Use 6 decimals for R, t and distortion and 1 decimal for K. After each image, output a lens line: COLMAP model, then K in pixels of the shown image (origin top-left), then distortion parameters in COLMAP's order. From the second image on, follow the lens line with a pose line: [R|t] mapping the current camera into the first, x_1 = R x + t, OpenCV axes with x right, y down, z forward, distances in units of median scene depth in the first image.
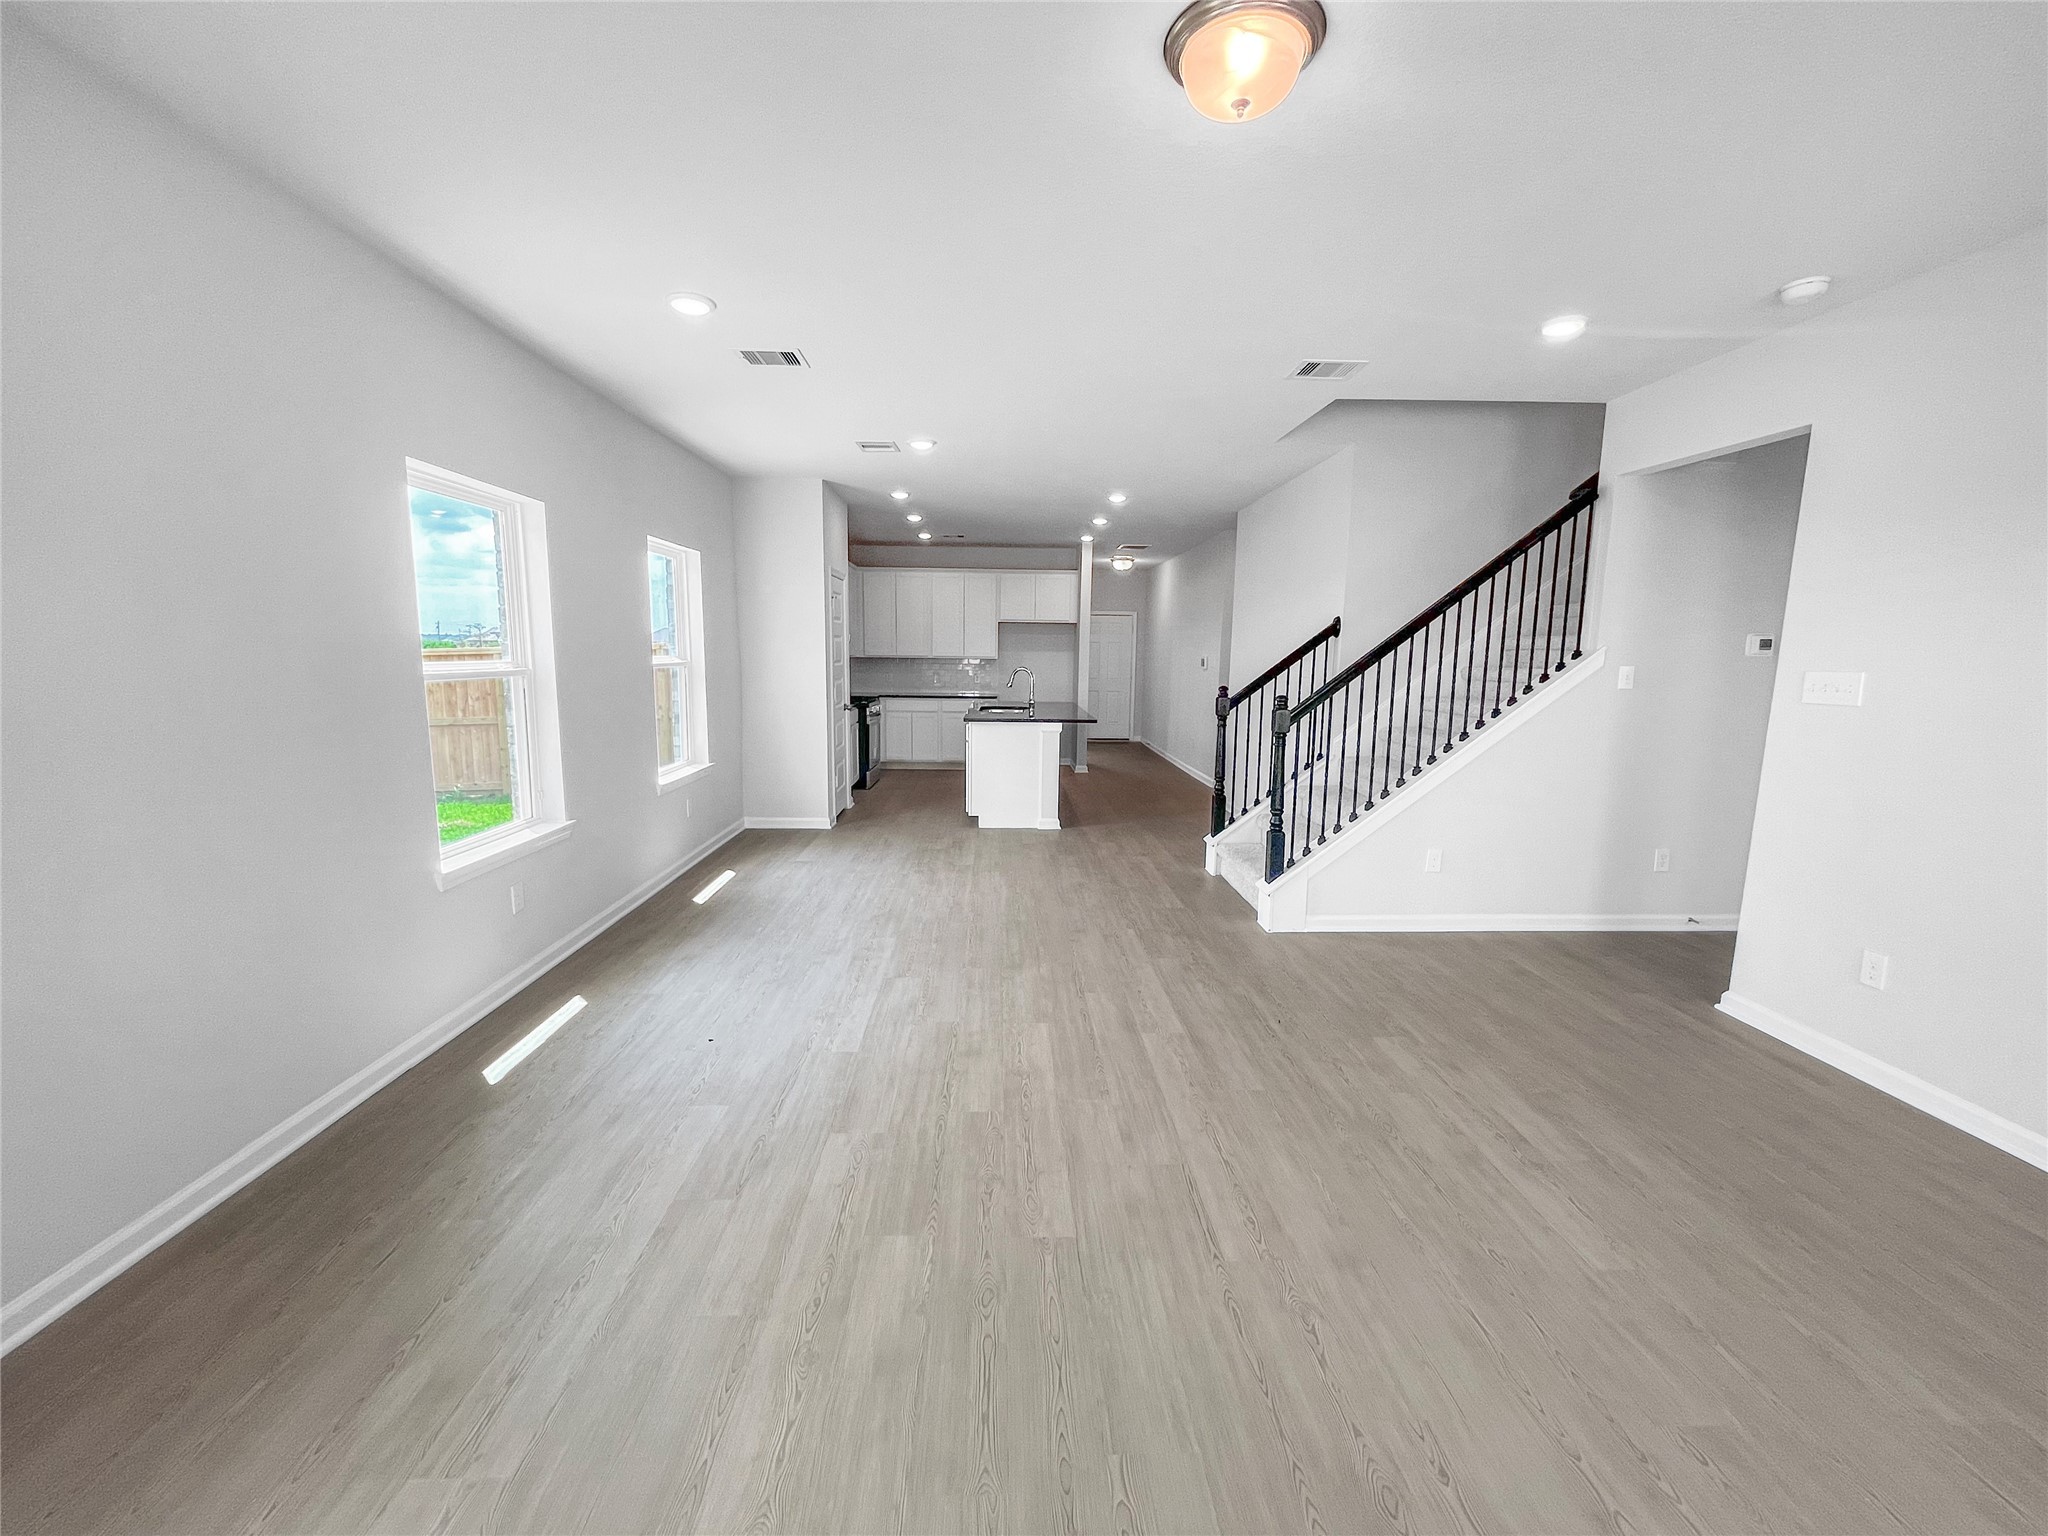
lens RADIAL K [[859.8, 0, 1024.0], [0, 859.8, 768.0], [0, 0, 1]] dist [0.002191, 0.000423]
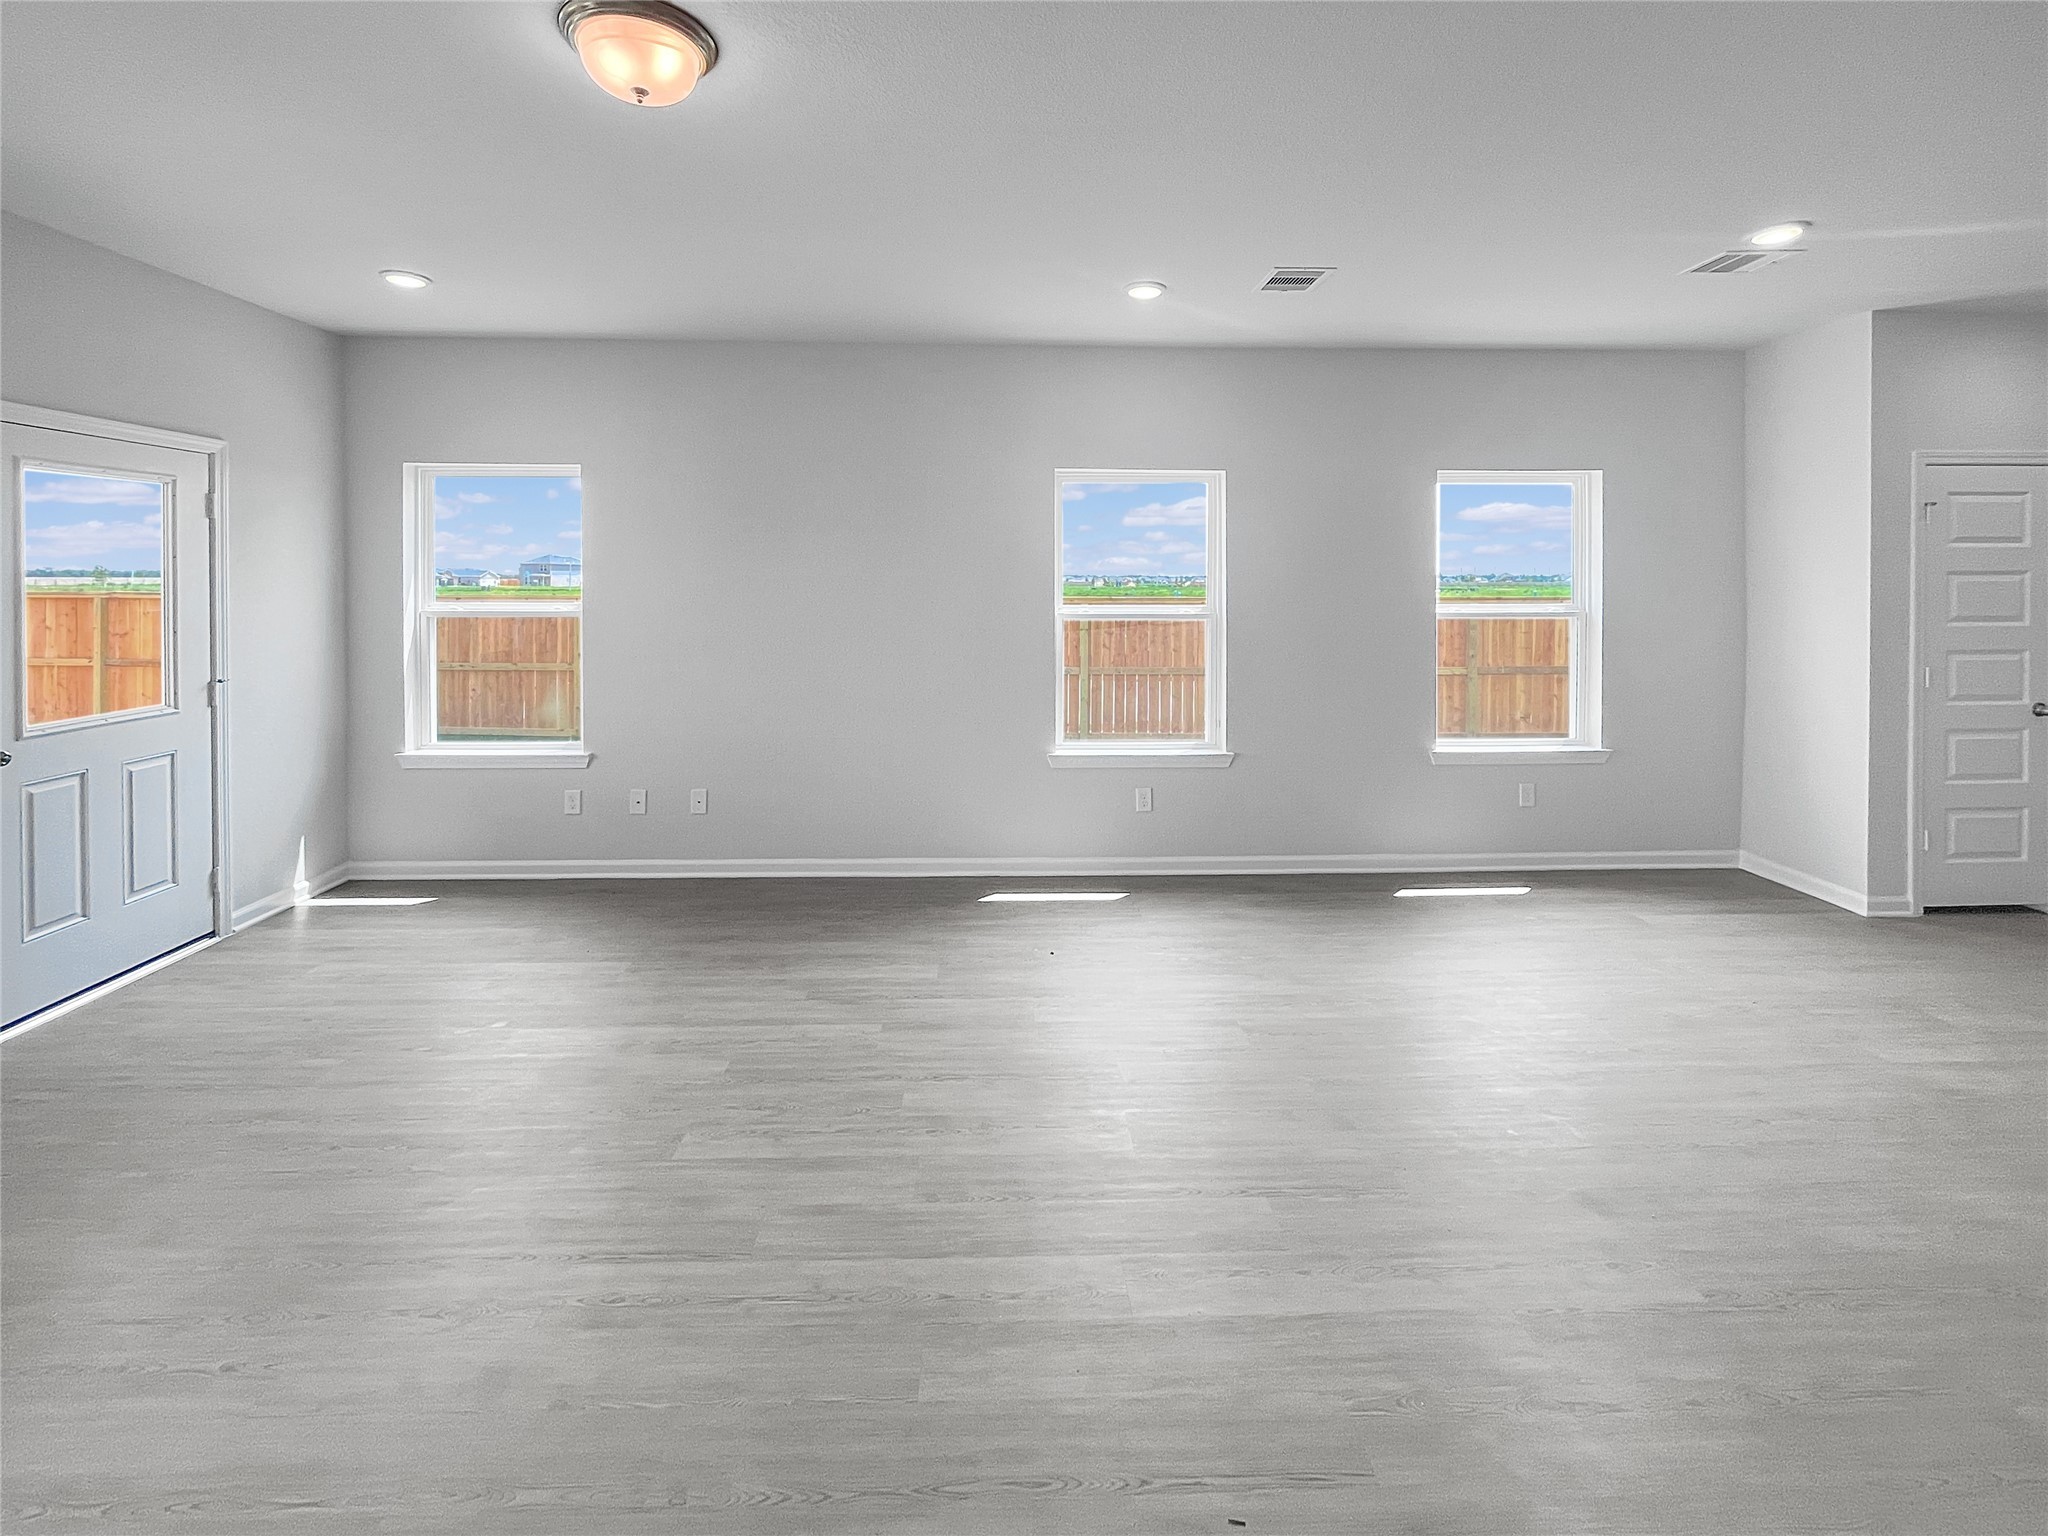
lens RADIAL K [[859.8, 0, 1024.0], [0, 859.8, 768.0], [0, 0, 1]] dist [0.002191, 0.000423]
pose [[-0.009715, 0.205352, -0.978640, 0.836202], [-0.133969, 0.969596, 0.204784, -0.170343], [0.990938, 0.133097, 0.018092, 1.126381]]
